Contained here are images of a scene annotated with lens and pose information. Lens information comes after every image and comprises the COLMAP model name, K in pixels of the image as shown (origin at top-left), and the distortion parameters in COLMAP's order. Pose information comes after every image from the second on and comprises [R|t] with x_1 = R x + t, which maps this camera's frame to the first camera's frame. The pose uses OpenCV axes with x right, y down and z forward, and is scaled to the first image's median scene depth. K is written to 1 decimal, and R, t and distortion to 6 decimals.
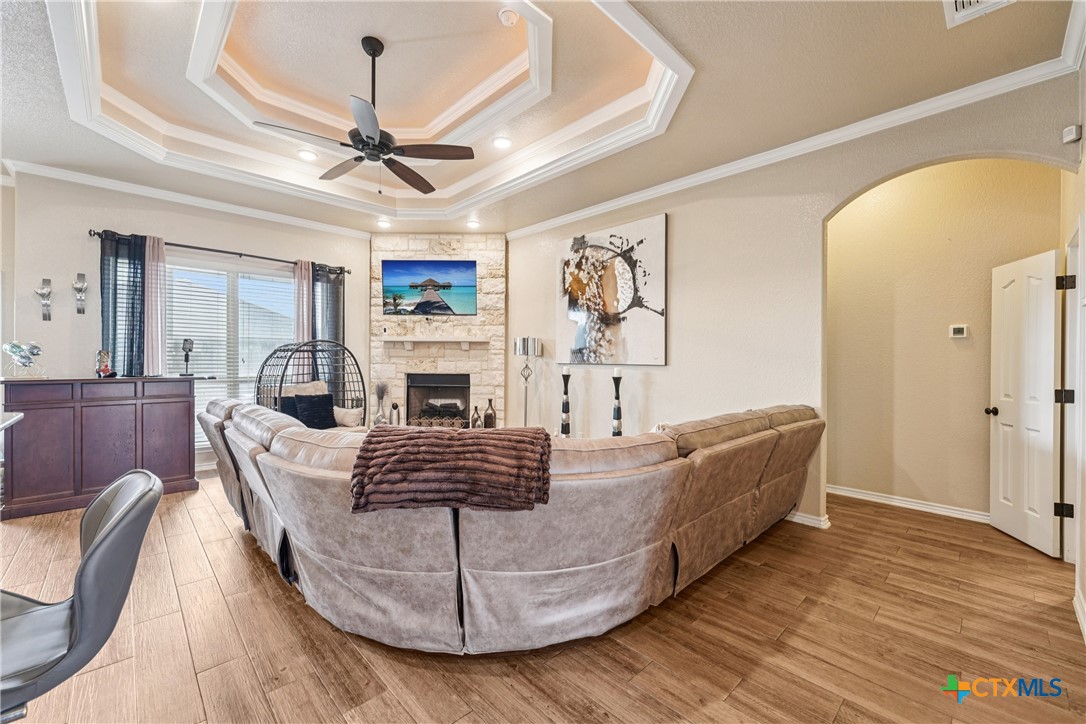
lens RADIAL K [[439.5, 0, 541.8], [0, 439.5, 360.6], [0, 0, 1]] dist [0.000967, -0.000114]
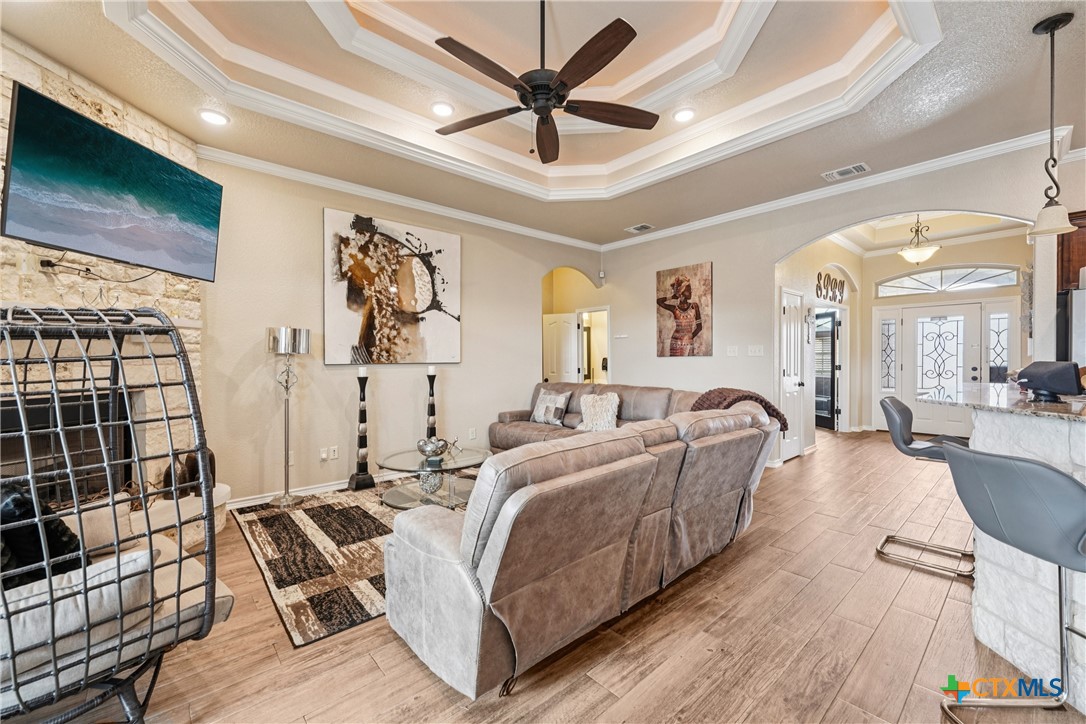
lens RADIAL K [[439.5, 0, 538.4], [0, 439.5, 362.0], [0, 0, 1]] dist [0.000967, -0.000114]
pose [[0.037963, -0.015690, 0.999156, -0.799840], [0.010867, 0.999824, 0.015288, -0.006435], [-0.999220, 0.010277, 0.038126, 0.654830]]
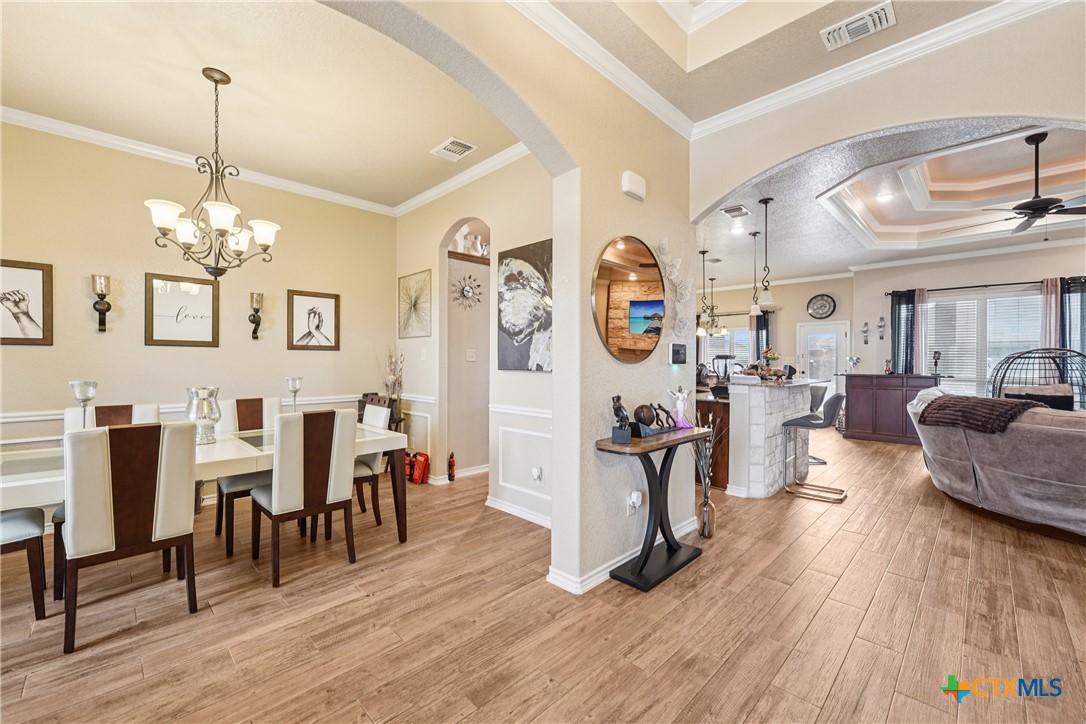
lens RADIAL K [[439.5, 0, 538.7], [0, 439.5, 363.7], [0, 0, 1]] dist [0.000967, -0.000114]
pose [[0.016529, -0.003684, -0.999857, 1.691889], [-0.005581, 0.999977, -0.003776, 0.018257], [0.999848, 0.005643, 0.016508, -1.007701]]
